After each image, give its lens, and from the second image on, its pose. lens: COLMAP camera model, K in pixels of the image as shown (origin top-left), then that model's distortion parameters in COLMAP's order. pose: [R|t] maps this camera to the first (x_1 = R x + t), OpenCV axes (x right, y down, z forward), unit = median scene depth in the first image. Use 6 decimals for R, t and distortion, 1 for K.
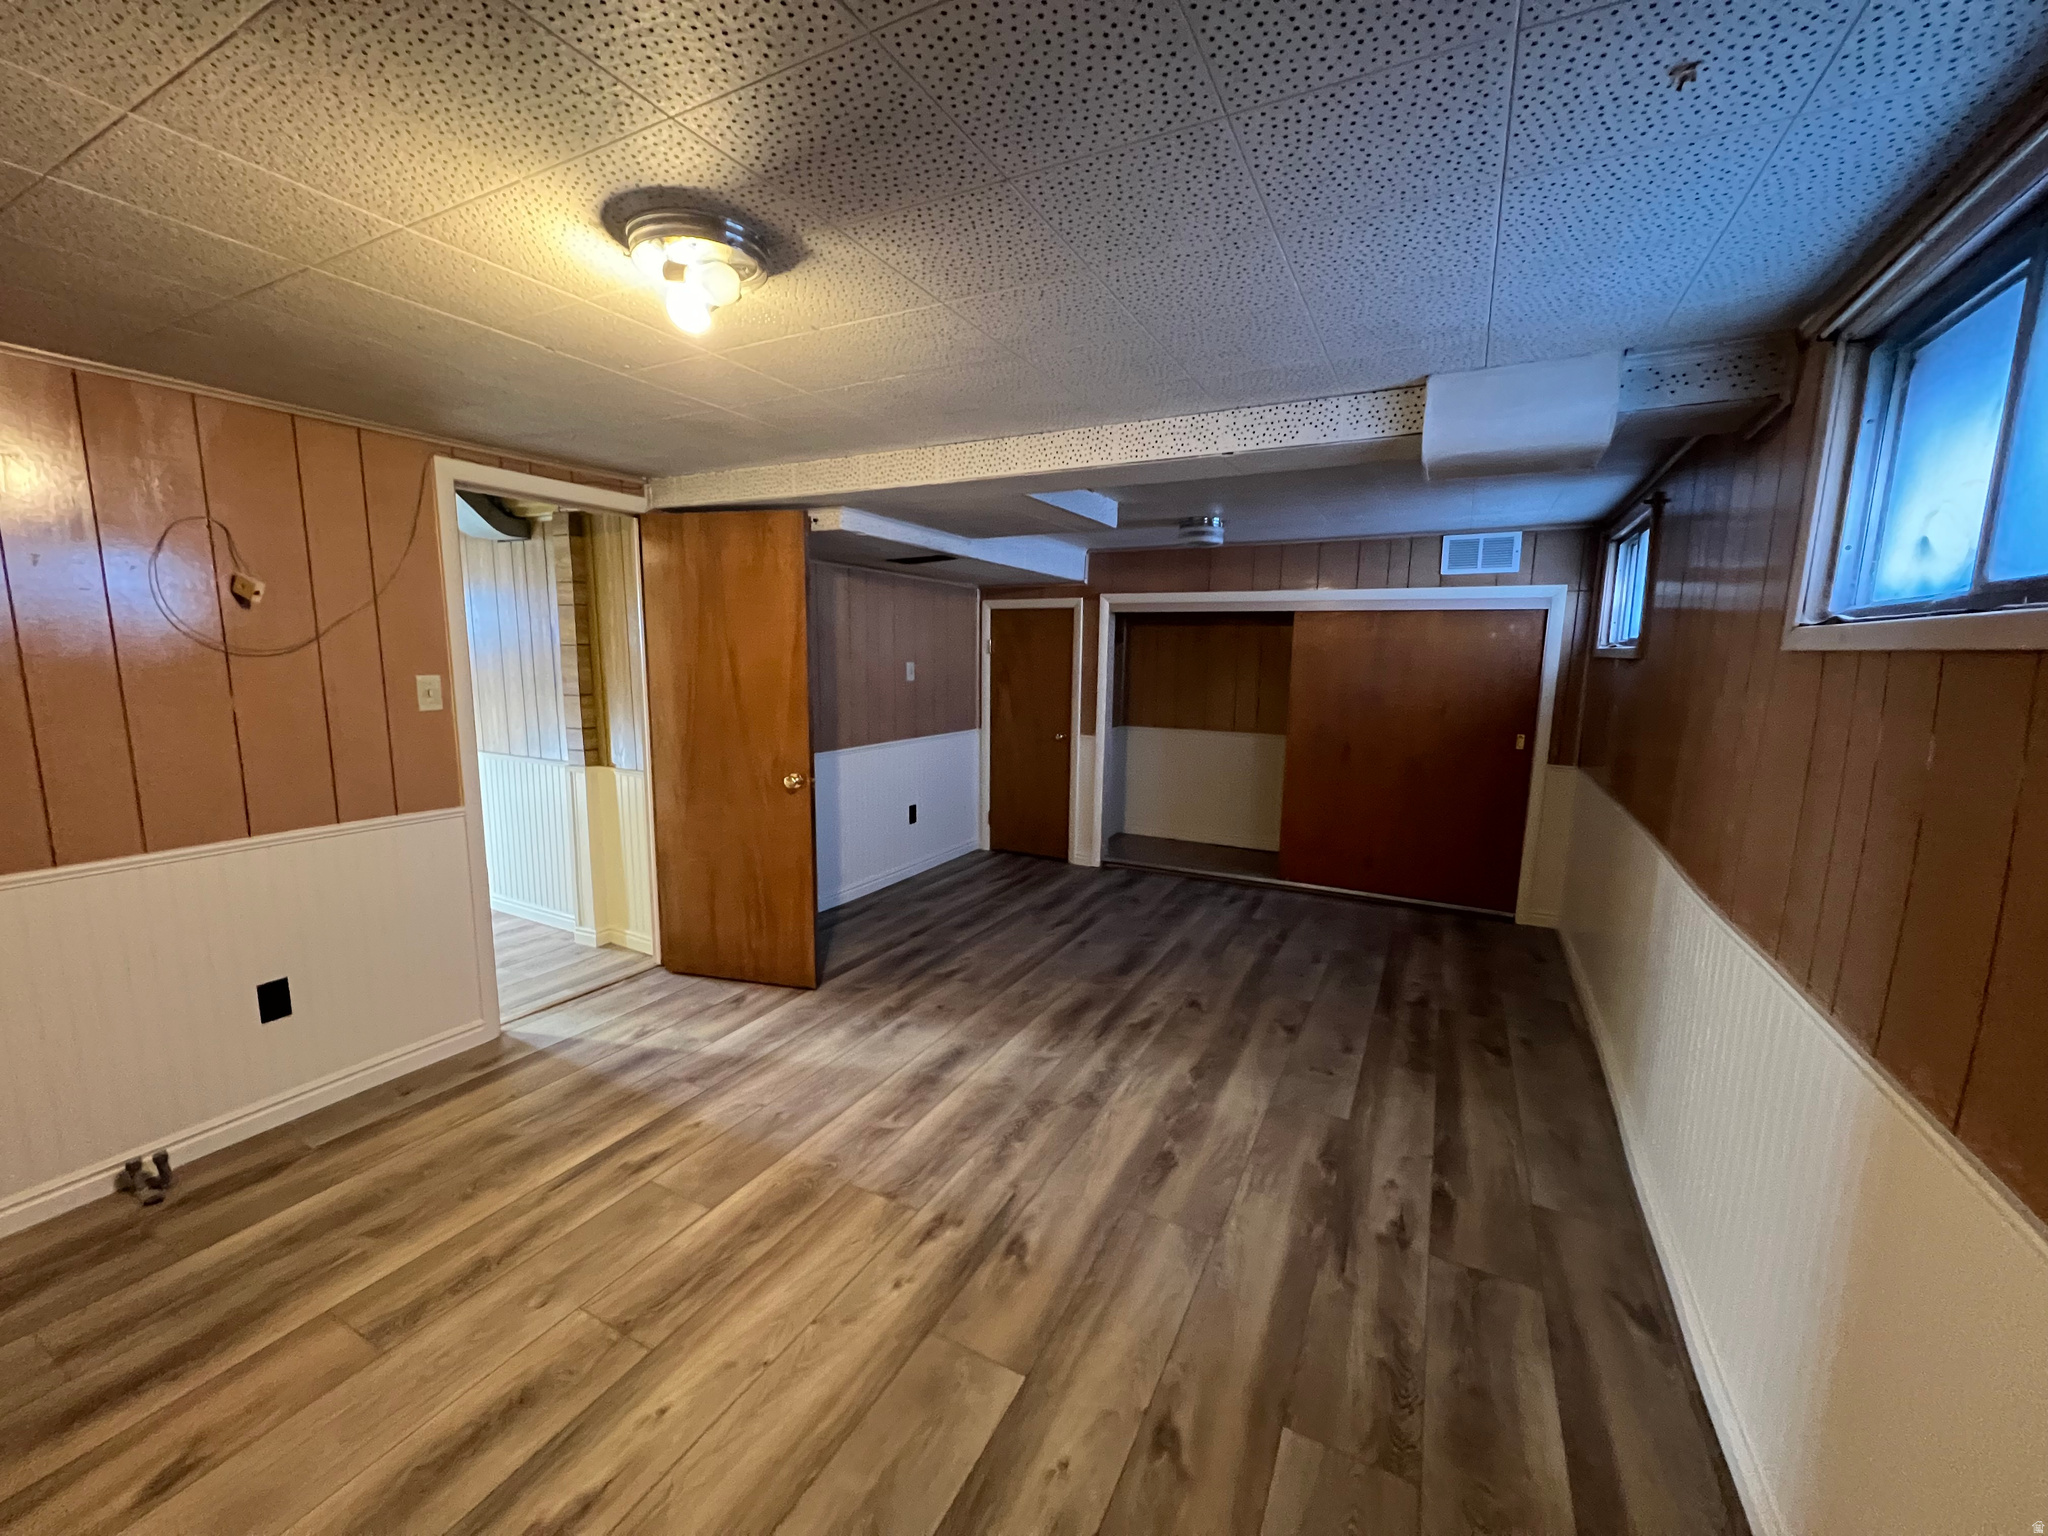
lens RADIAL K [[827.4, 0, 1019.7], [0, 827.4, 770.1], [0, 0, 1]] dist [0.002116, 0.000273]
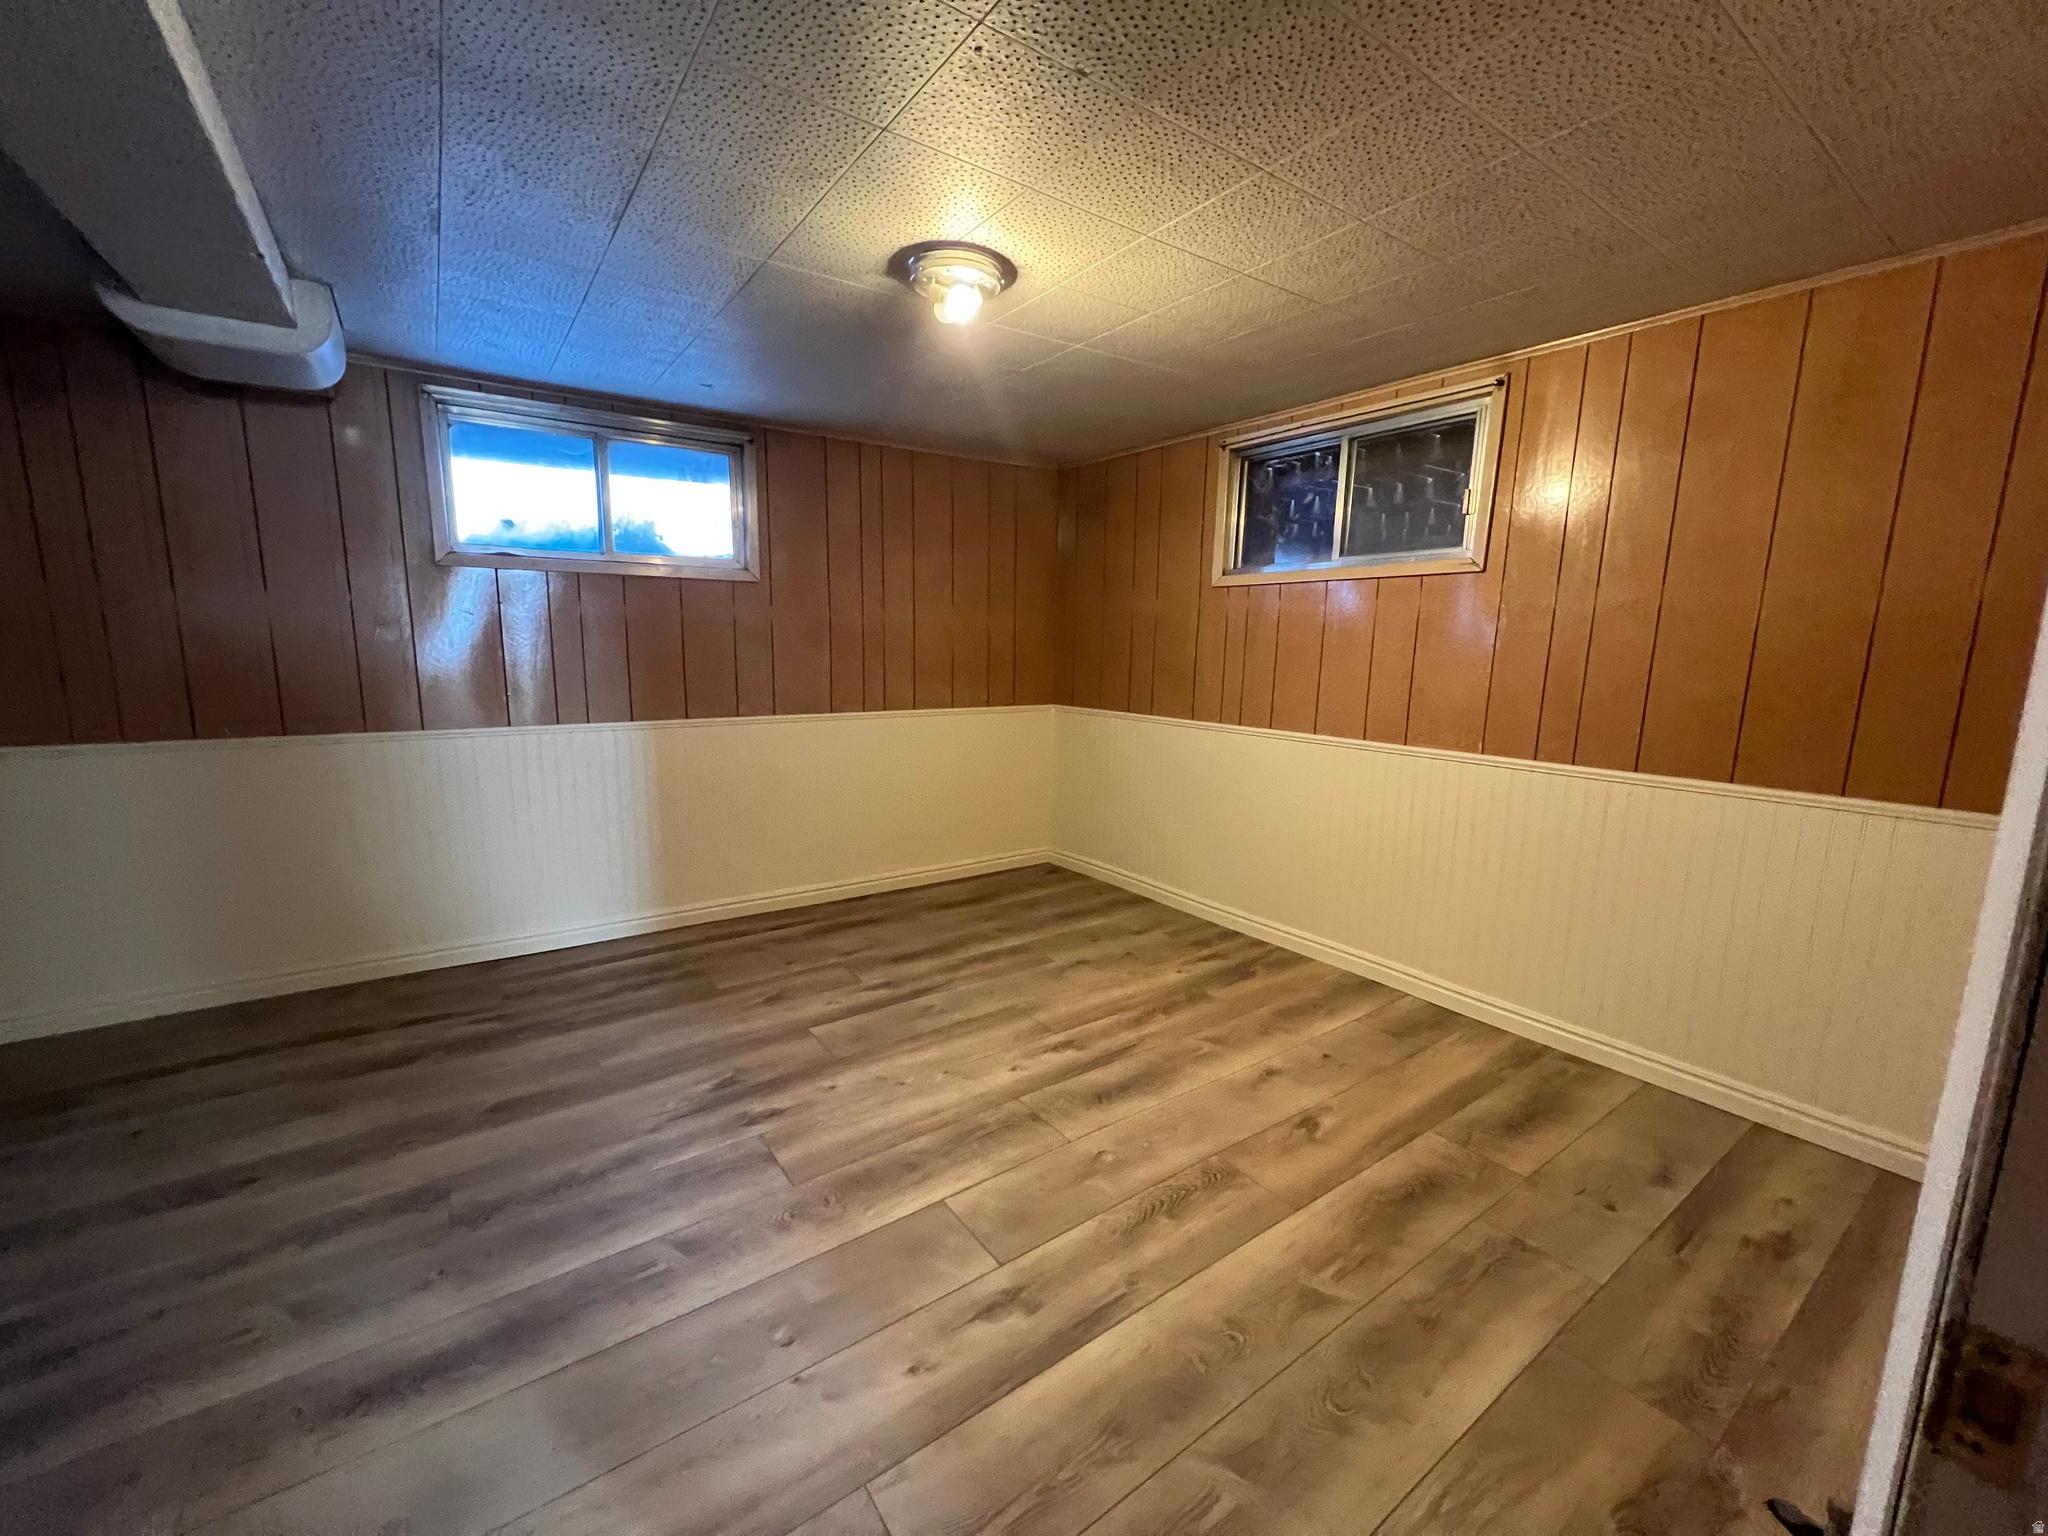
lens RADIAL K [[827.4, 0, 1019.1], [0, 827.4, 771.1], [0, 0, 1]] dist [0.002116, 0.000273]
pose [[-0.891664, -0.098760, 0.441793, -0.856704], [0.043918, 0.952438, 0.301551, -0.167009], [-0.450562, 0.288285, -0.844918, 1.717760]]
